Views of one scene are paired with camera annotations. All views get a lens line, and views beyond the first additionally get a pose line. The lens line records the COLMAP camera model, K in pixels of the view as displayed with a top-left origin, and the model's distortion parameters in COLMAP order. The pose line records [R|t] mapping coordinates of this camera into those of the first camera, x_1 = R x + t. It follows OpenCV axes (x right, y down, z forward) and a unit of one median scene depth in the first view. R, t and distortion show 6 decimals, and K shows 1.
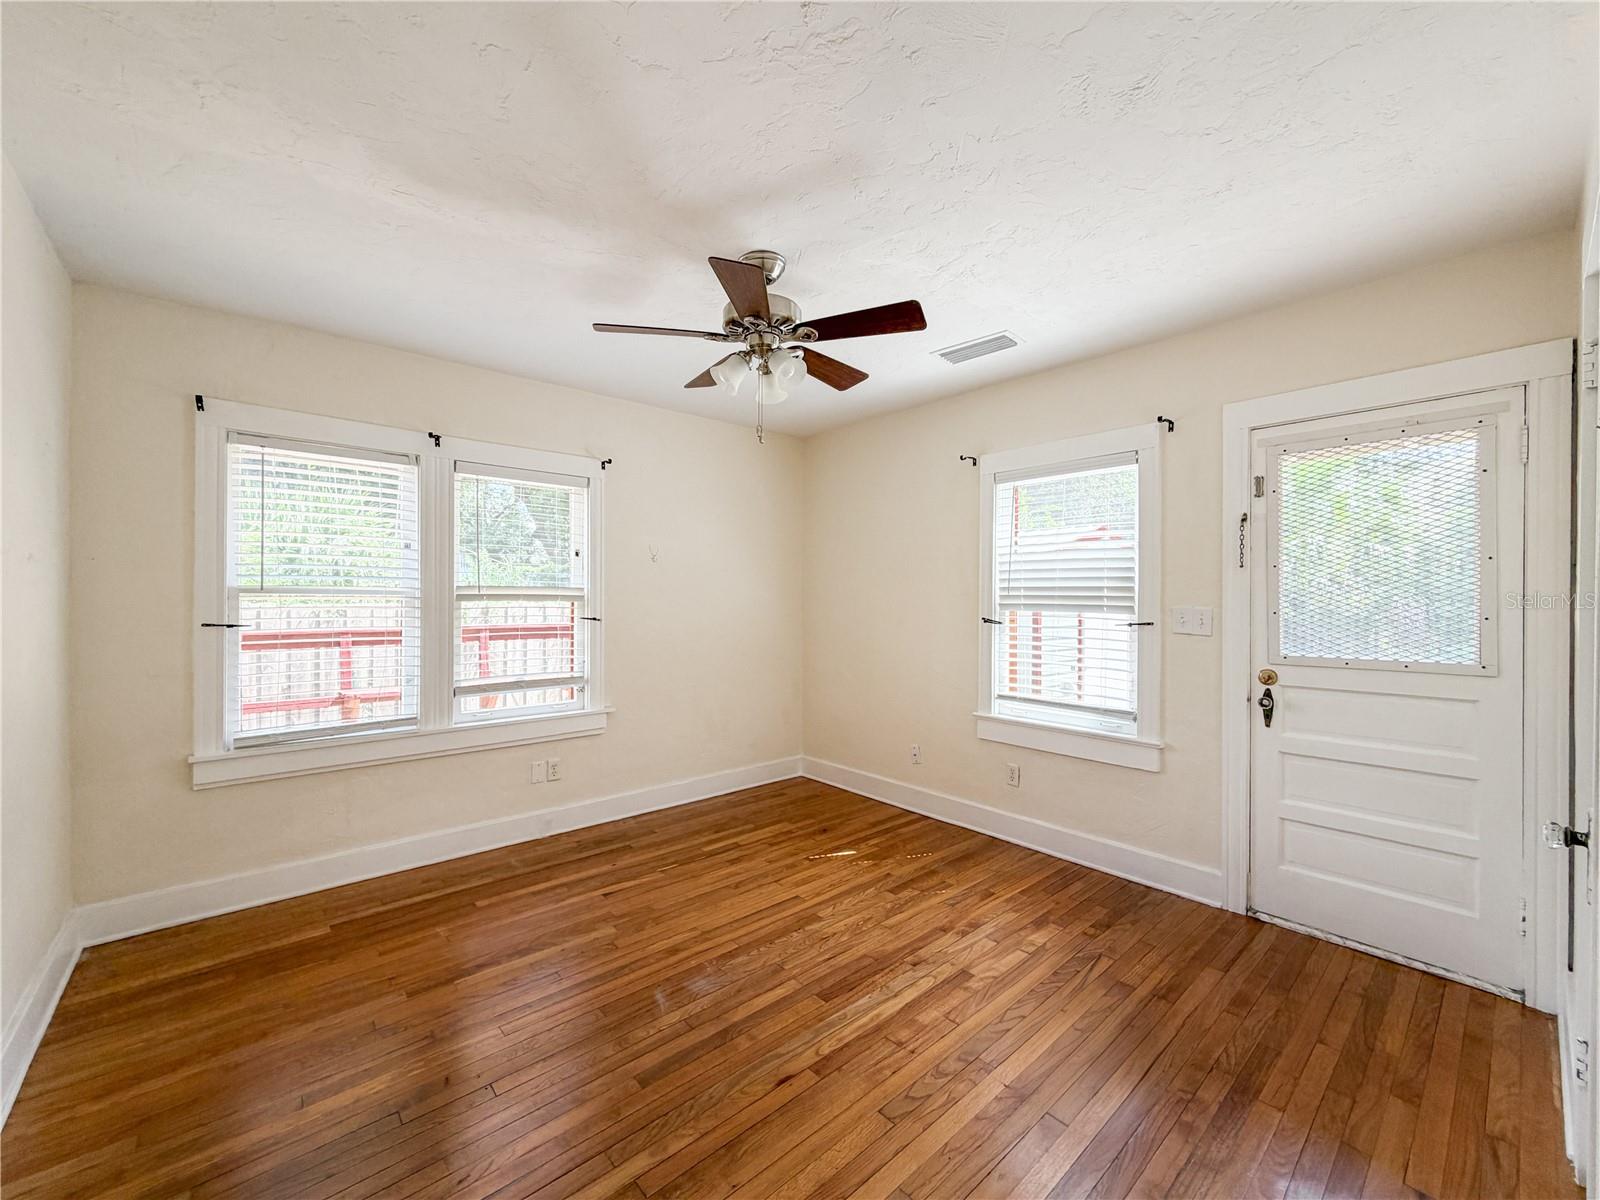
lens RADIAL K [[640.6, 0, 792.0], [0, 640.6, 596.6], [0, 0, 1]] dist [-0.001038, -0.000250]
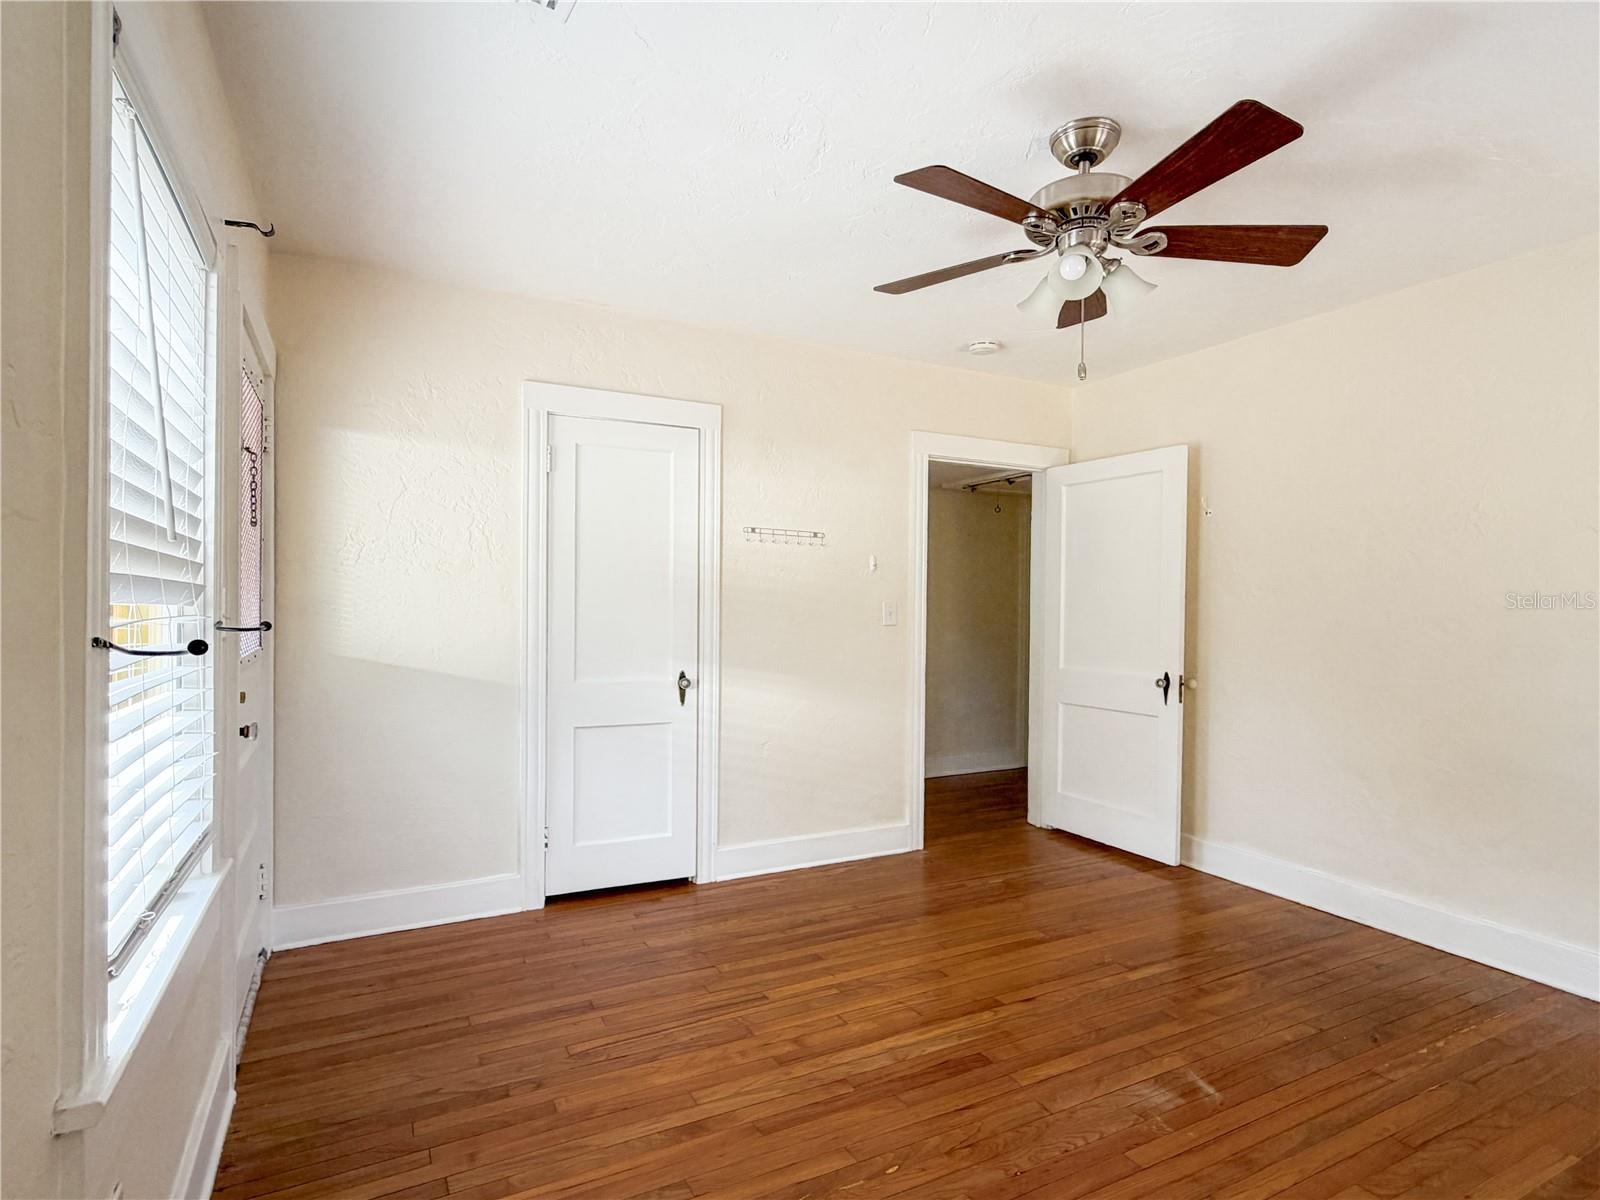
lens RADIAL K [[742.7, 0, 794.9], [0, 742.7, 608.6], [0, 0, 1]] dist [0.002005, 0.000284]
pose [[-0.963141, -0.015325, 0.268561, 0.034632], [-0.014299, 0.999881, 0.005773, 0.061345], [-0.268617, 0.001720, -0.963246, 1.936507]]
